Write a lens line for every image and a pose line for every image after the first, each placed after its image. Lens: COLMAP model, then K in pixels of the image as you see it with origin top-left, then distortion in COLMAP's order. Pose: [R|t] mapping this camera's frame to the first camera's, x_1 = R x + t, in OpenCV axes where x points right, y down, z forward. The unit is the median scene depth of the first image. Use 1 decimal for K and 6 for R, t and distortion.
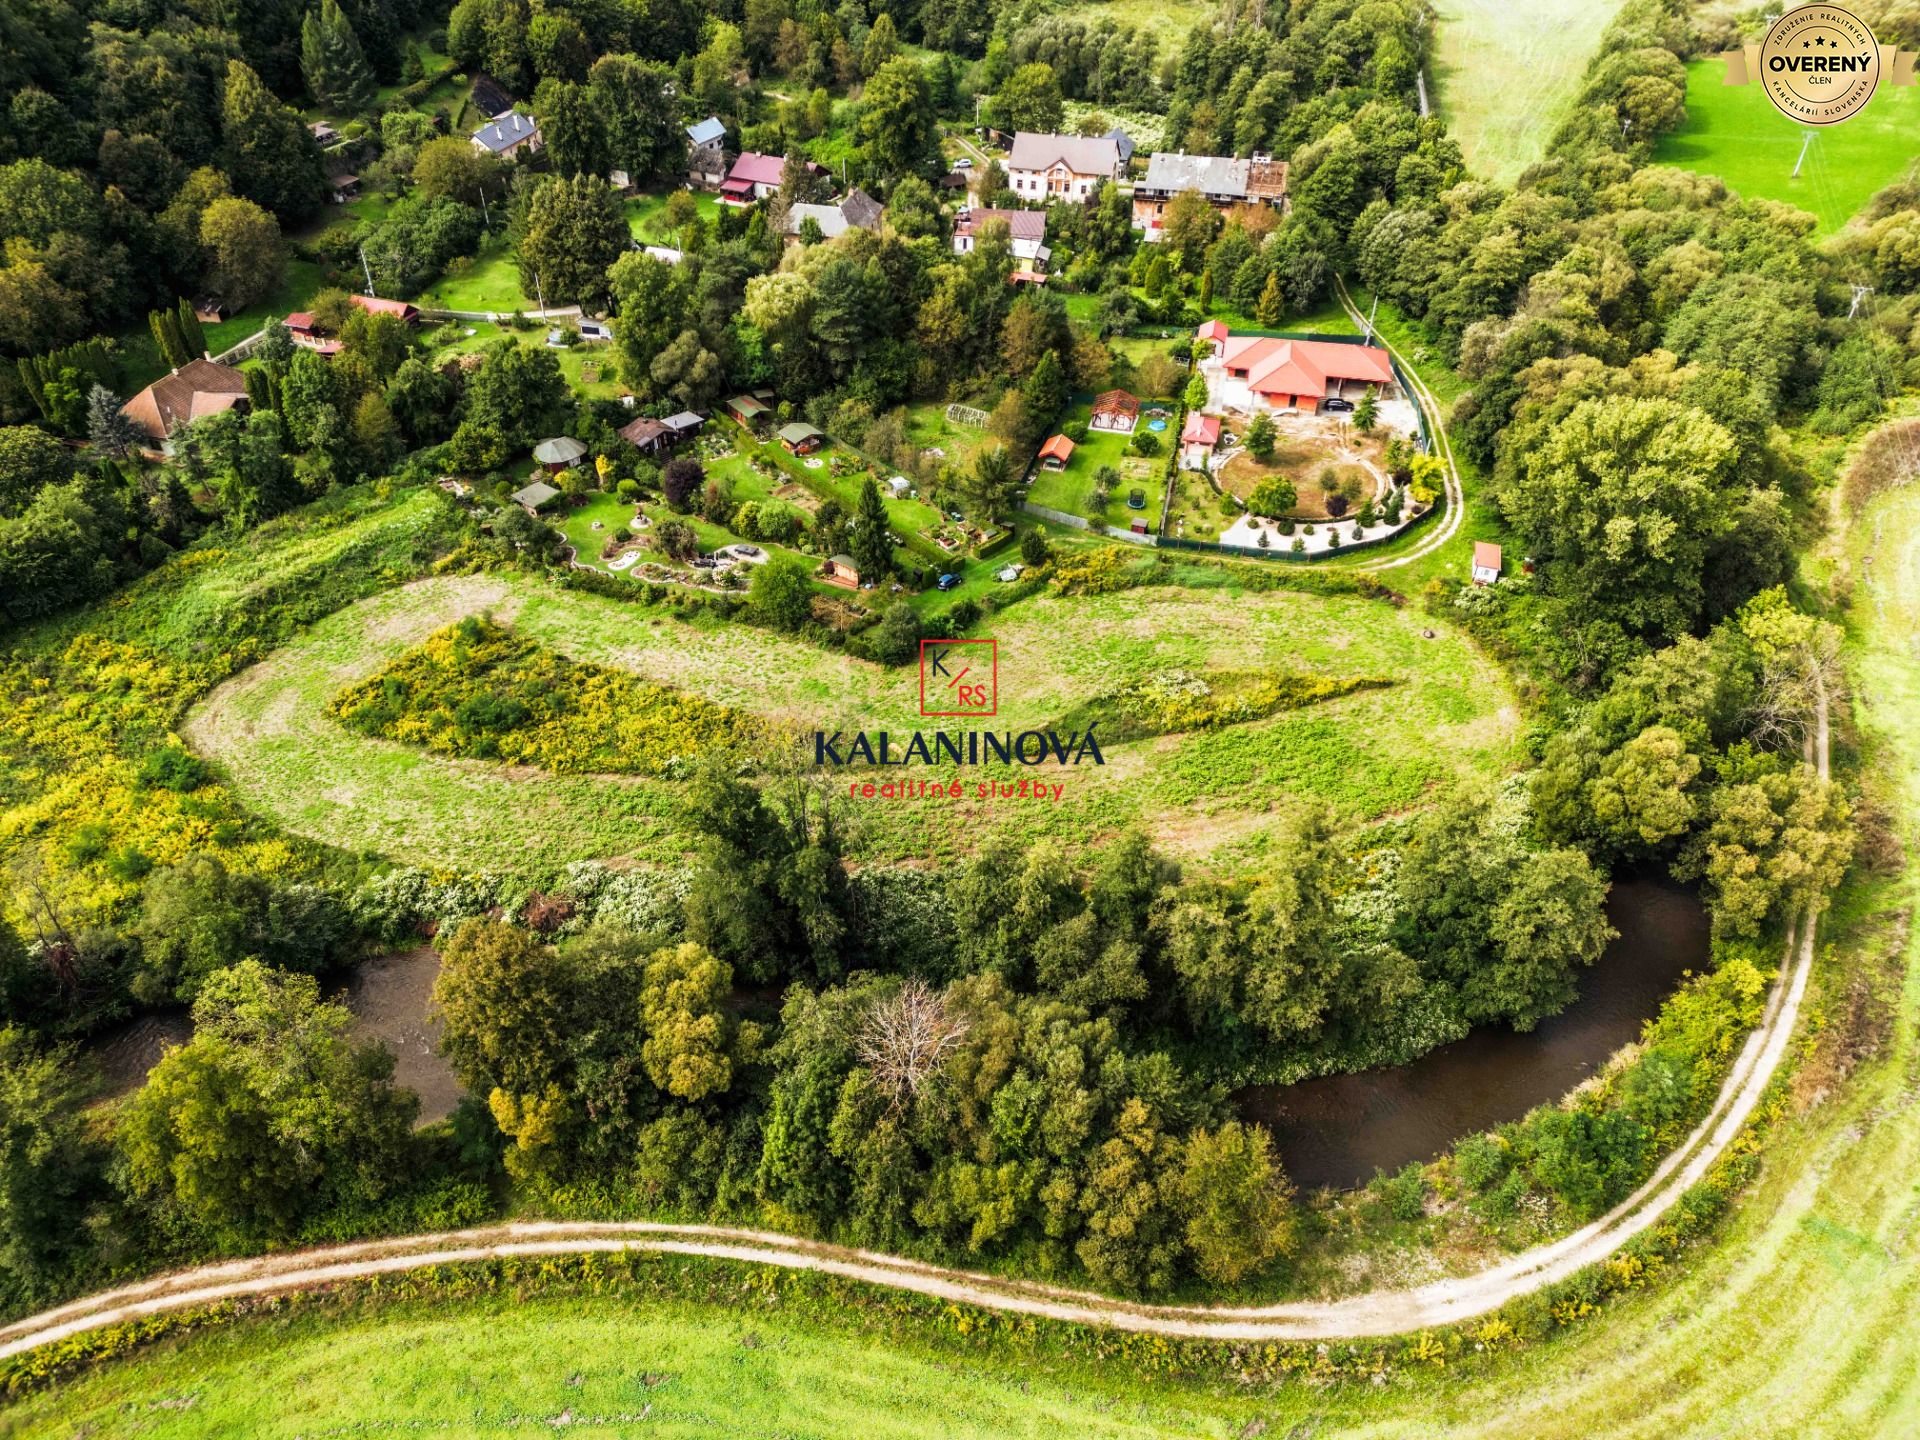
lens RADIAL K [[1338.1, 0, 960.0], [0, 1338.1, 720.0], [0, 0, 1]] dist [0.061693, -0.054952]
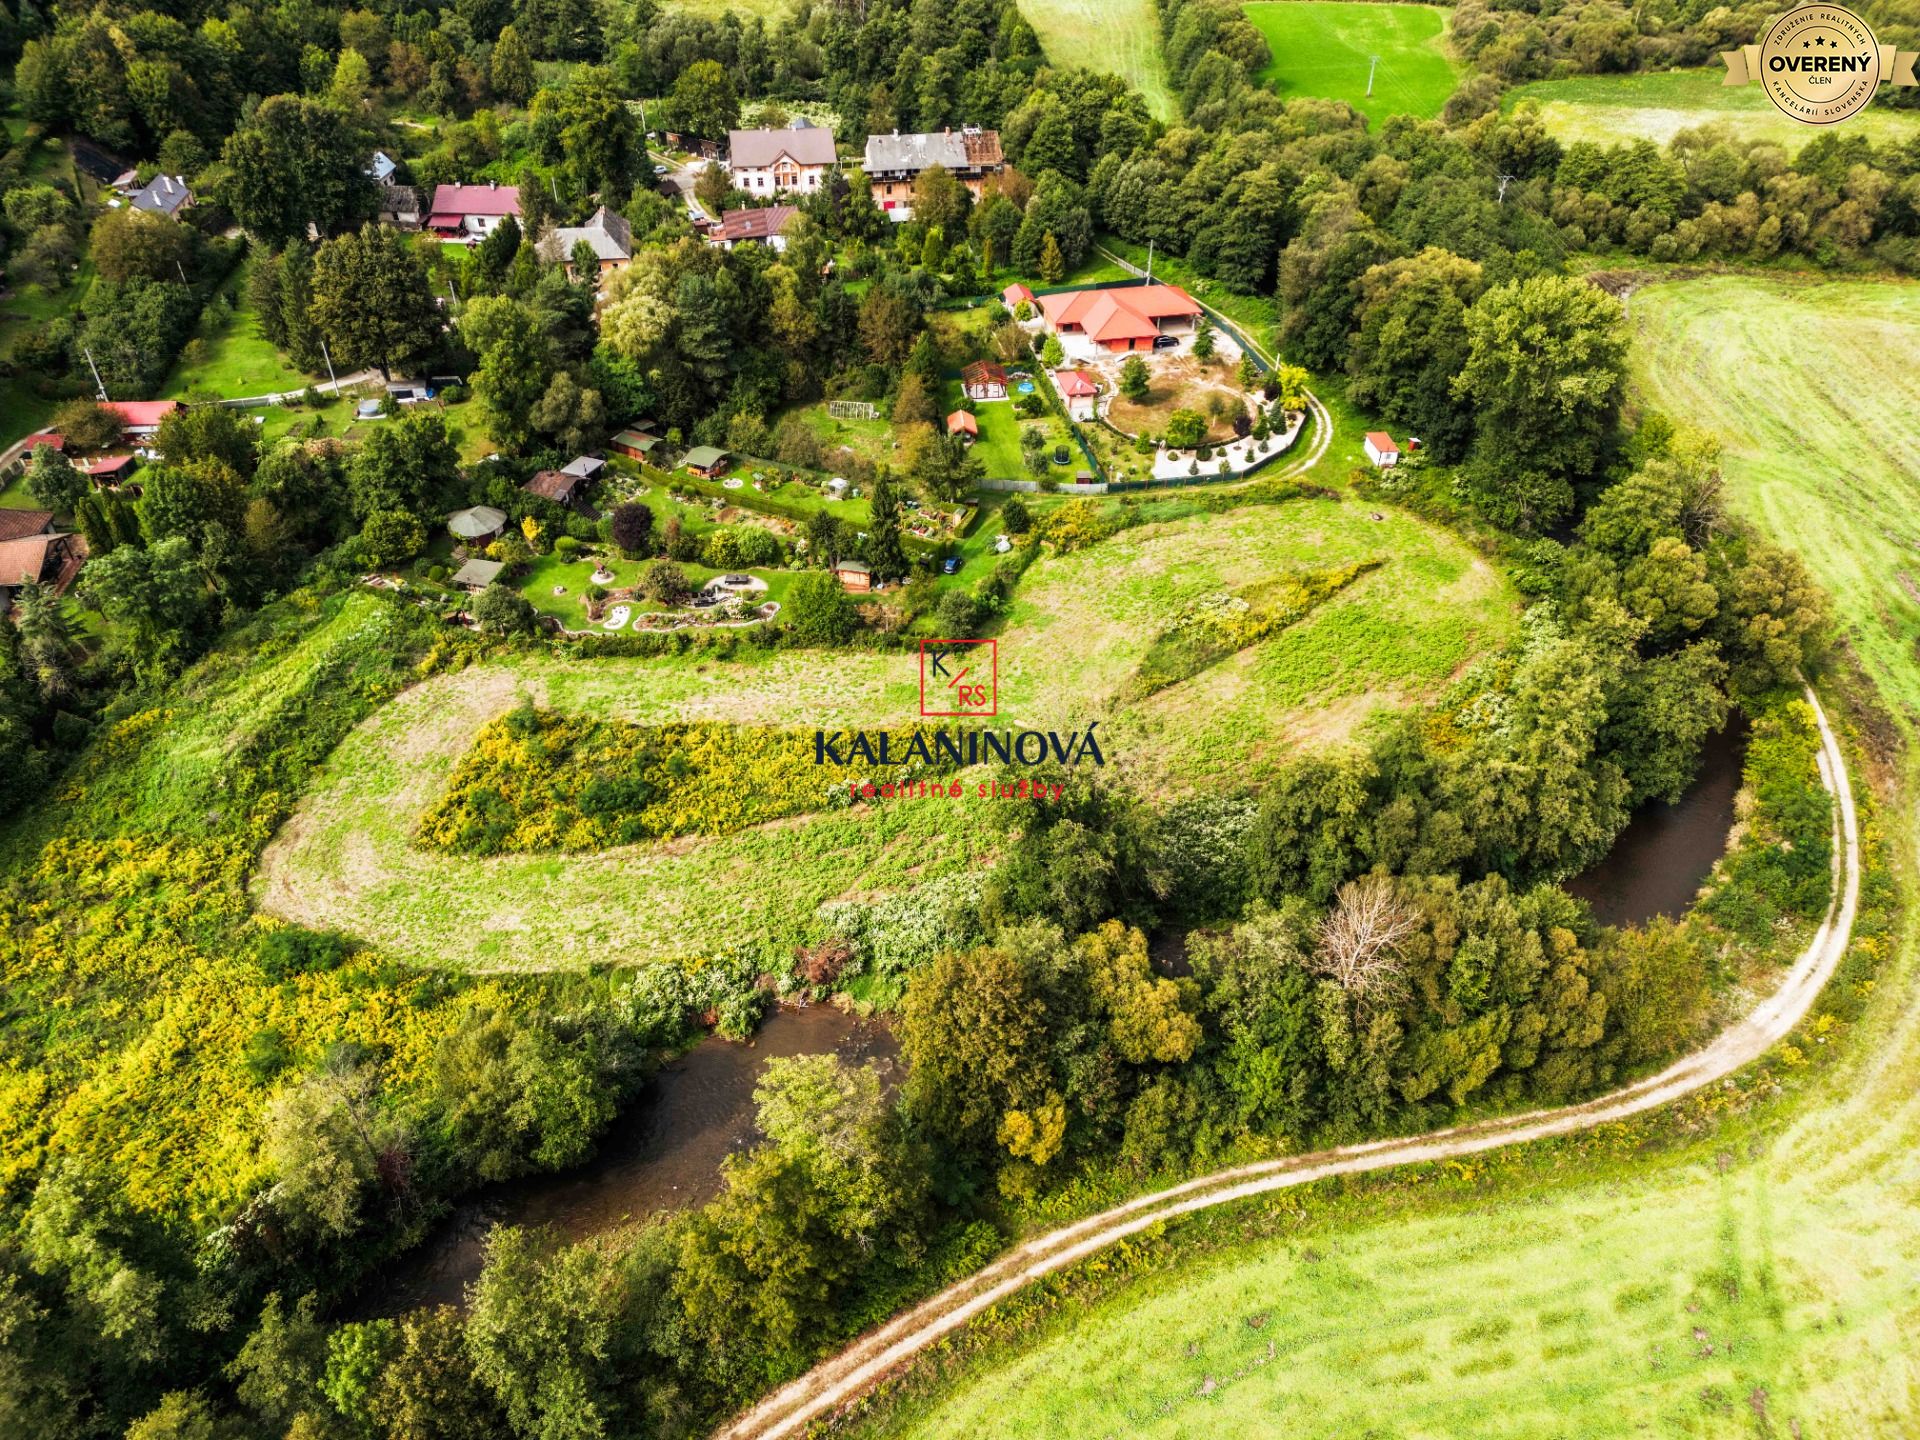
lens RADIAL K [[1338.1, 0, 960.0], [0, 1338.1, 720.0], [0, 0, 1]] dist [0.061693, -0.054952]
pose [[0.919640, -0.247021, 0.305357, -0.343353], [0.245414, 0.968406, 0.044291, -0.032985], [-0.306650, 0.034207, 0.951207, 0.036052]]
